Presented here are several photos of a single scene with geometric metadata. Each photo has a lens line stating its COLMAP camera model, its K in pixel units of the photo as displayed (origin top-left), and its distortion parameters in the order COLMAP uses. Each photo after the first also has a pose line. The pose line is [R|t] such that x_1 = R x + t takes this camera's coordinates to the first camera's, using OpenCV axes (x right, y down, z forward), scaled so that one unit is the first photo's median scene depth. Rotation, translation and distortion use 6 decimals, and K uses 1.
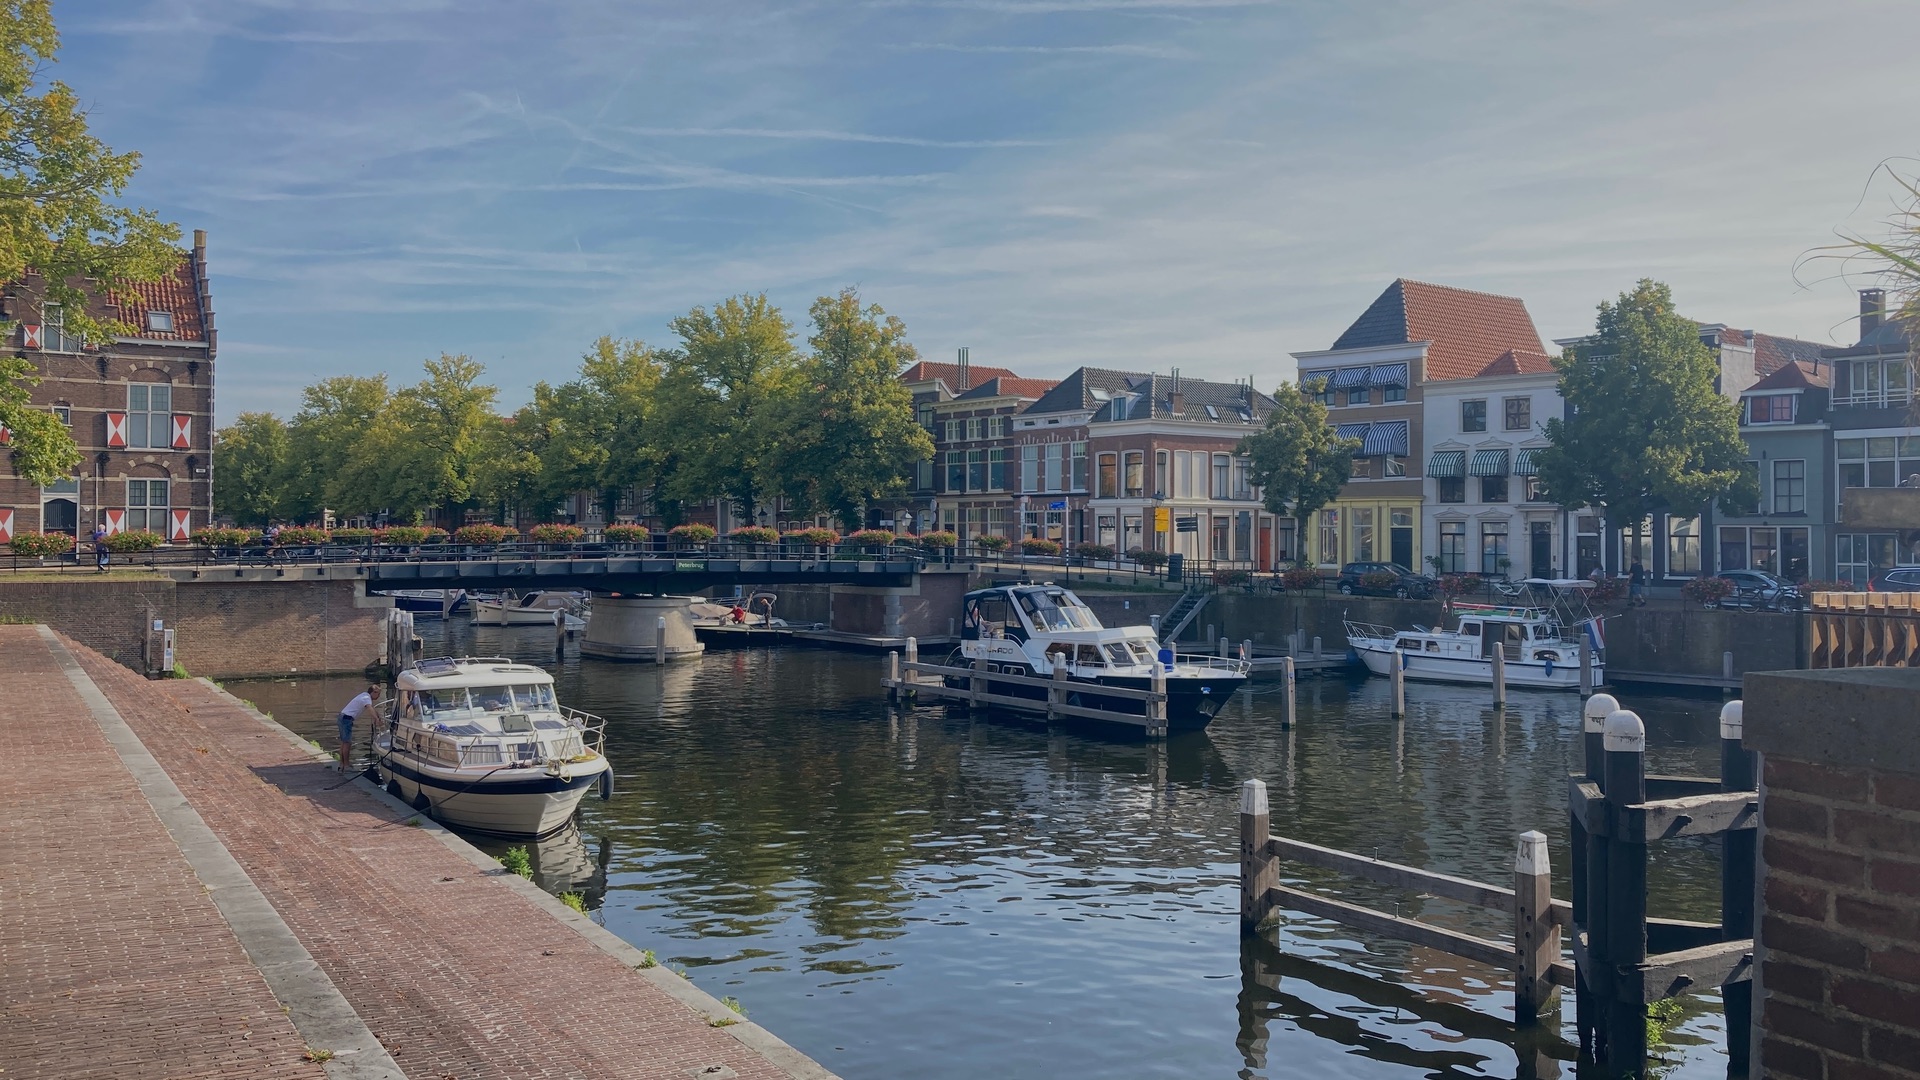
lens RADIAL K [[1633.0, 0, 960.0], [0, 1633.0, 540.0], [0, 0, 1]] dist [0.000567, -0.002125]
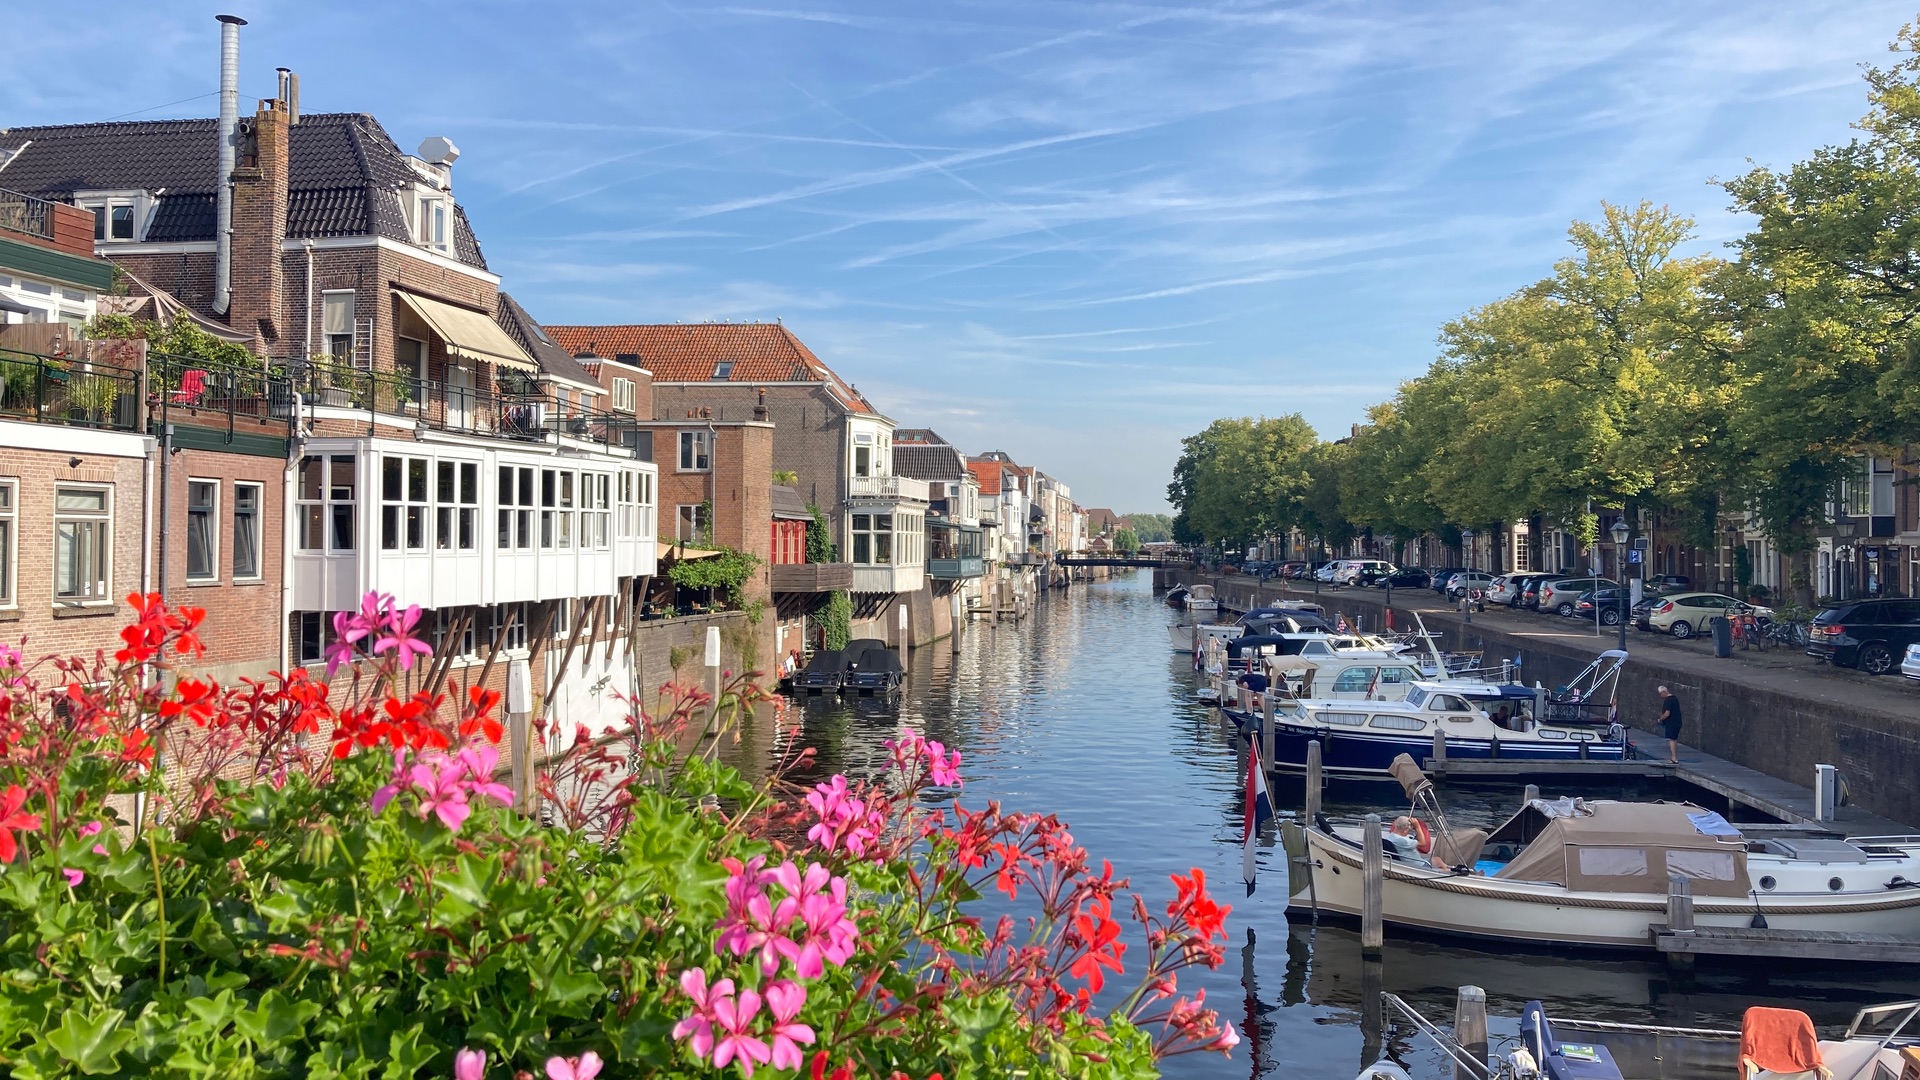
lens RADIAL K [[1633.0, 0, 960.0], [0, 1633.0, 540.0], [0, 0, 1]] dist [0.000567, -0.002125]
pose [[0.701948, -0.001051, -0.712228, -0.108494], [-0.005008, 0.999967, -0.006412, -0.005513], [0.712211, 0.008068, 0.701919, 0.575267]]
